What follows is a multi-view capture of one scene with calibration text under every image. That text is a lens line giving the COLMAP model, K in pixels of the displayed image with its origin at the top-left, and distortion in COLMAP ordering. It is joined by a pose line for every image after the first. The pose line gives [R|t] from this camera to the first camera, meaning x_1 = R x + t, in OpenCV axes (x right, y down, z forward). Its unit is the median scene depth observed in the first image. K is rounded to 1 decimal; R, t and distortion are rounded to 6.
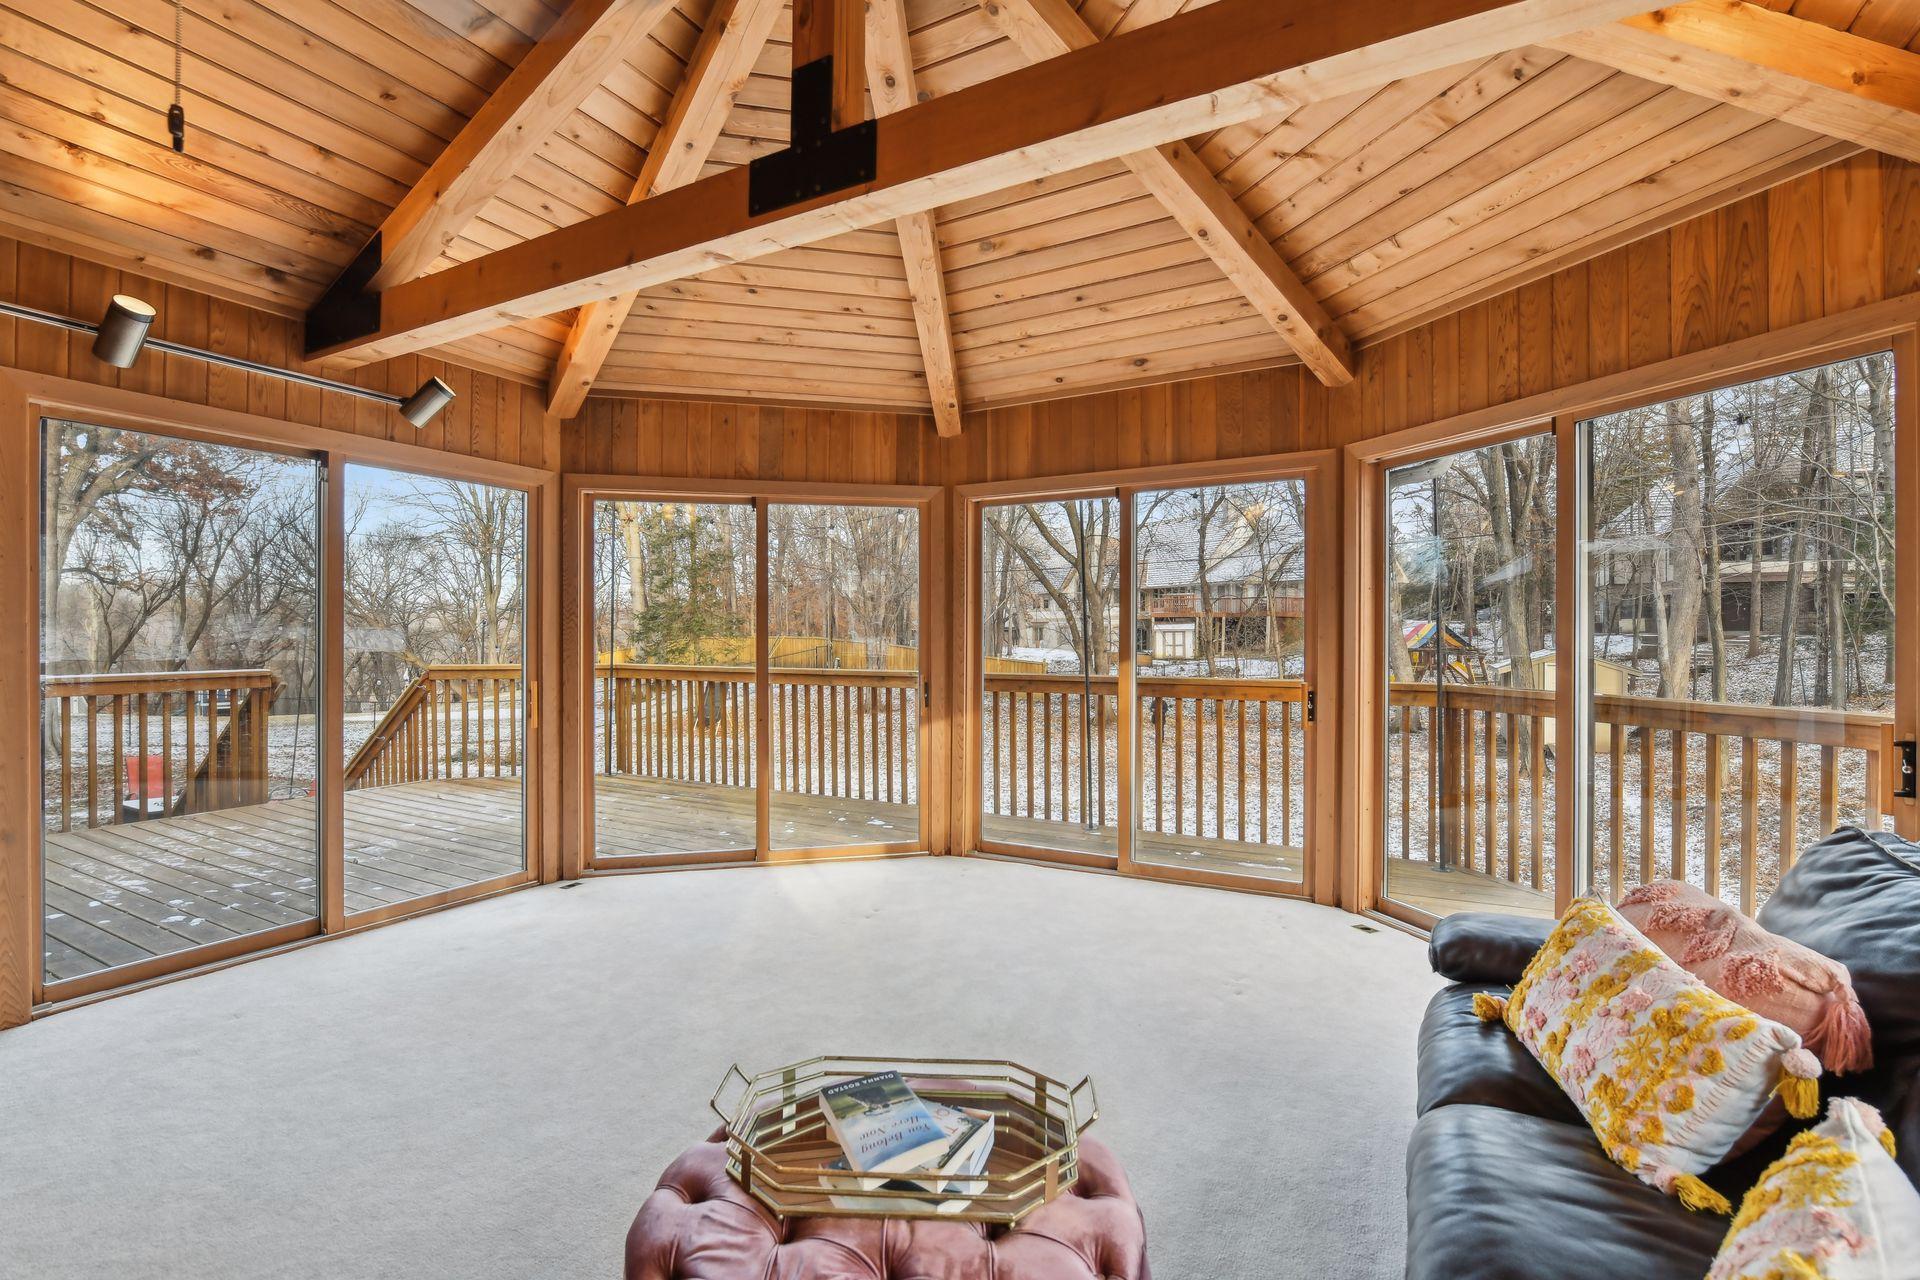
lens RADIAL K [[884.5, 0, 955.3], [0, 884.5, 639.3], [0, 0, 1]] dist [-0.001037, -0.000489]
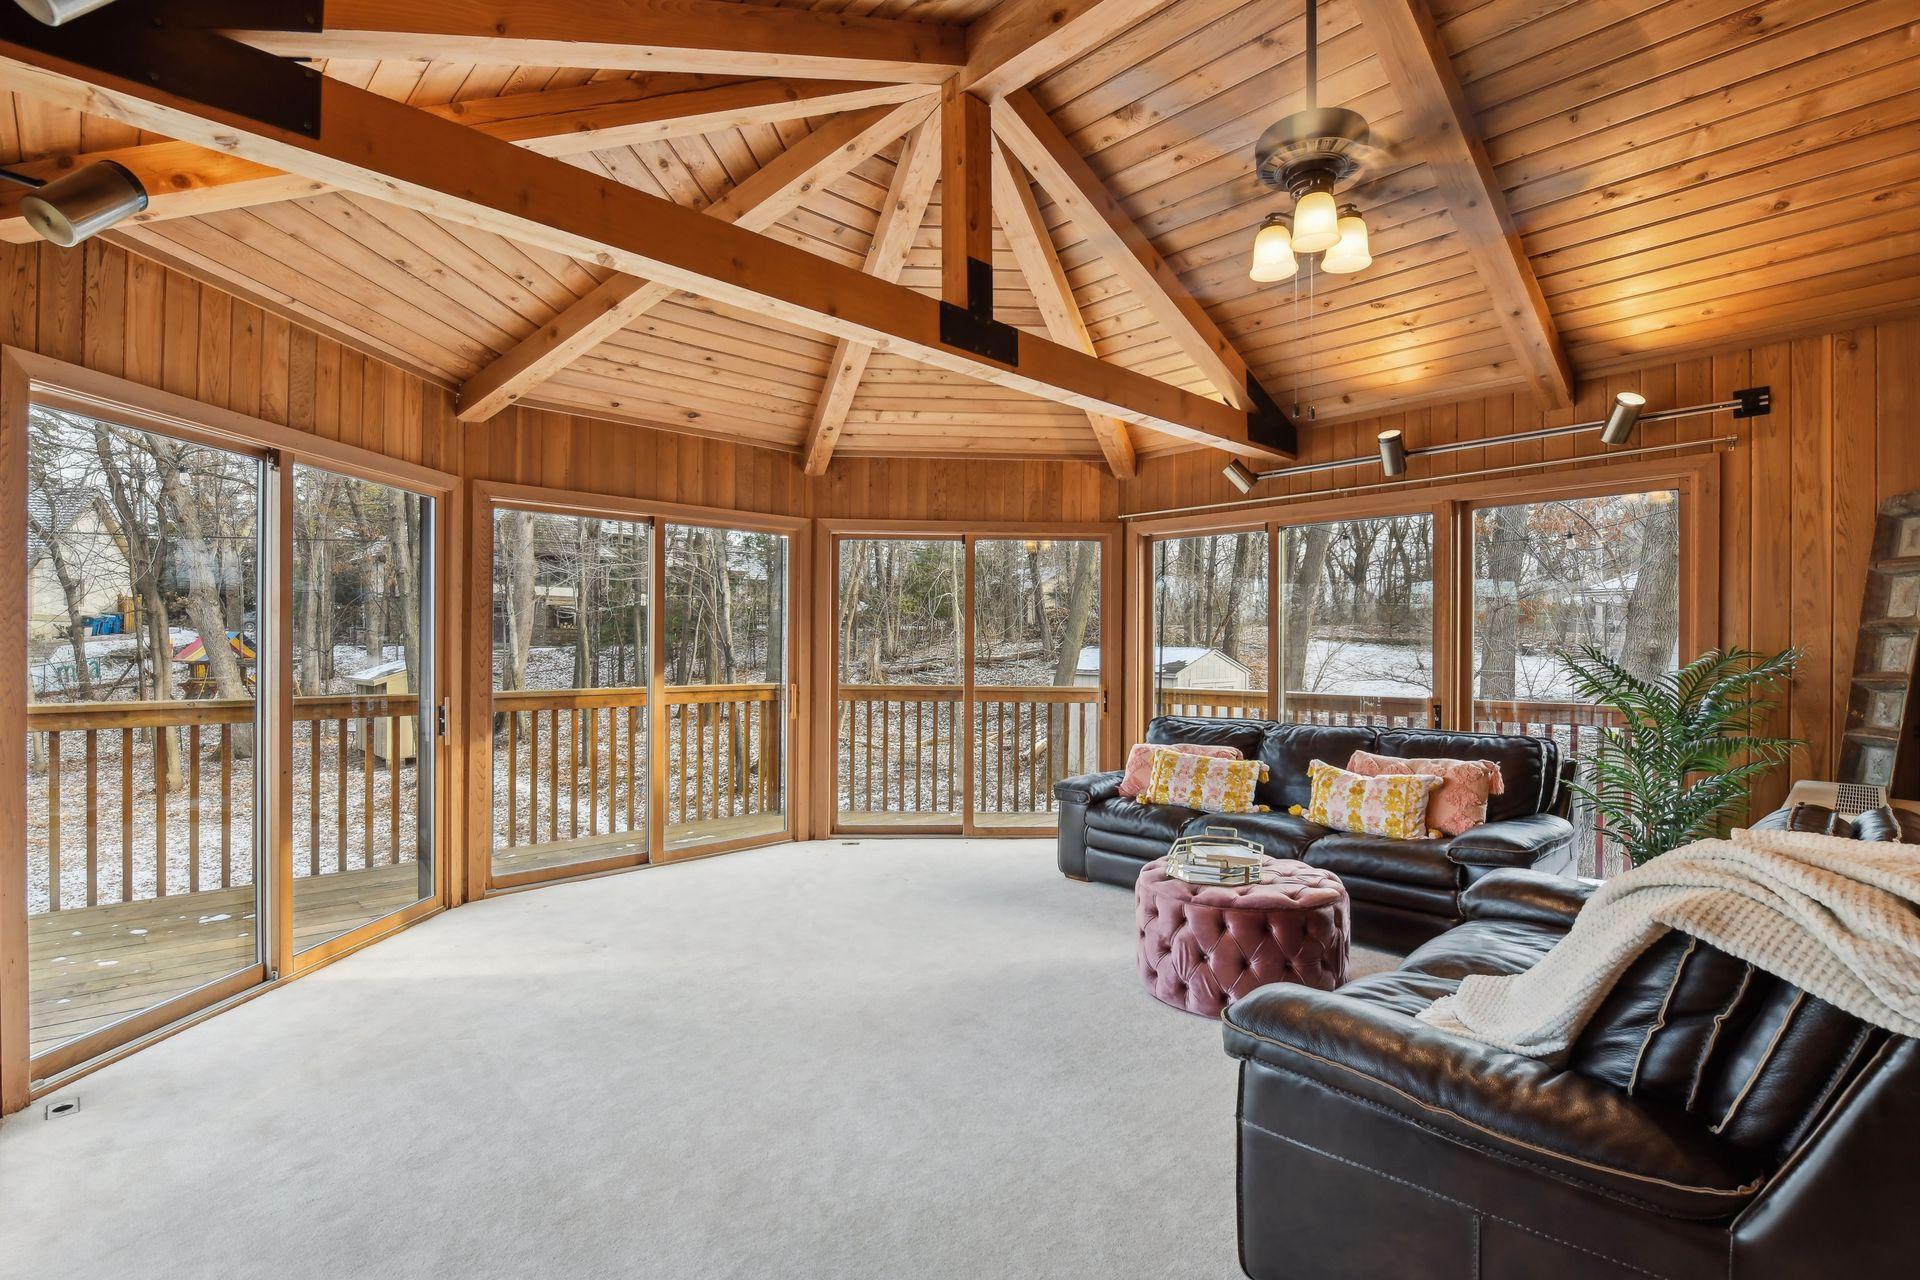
lens RADIAL K [[884.5, 0, 961.0], [0, 884.5, 646.0], [0, 0, 1]] dist [-0.001037, -0.000489]
pose [[0.270742, -0.007541, 0.962622, -0.765181], [0.004682, 0.999968, 0.006516, -0.010321], [-0.962641, 0.002743, 0.270769, 0.308791]]
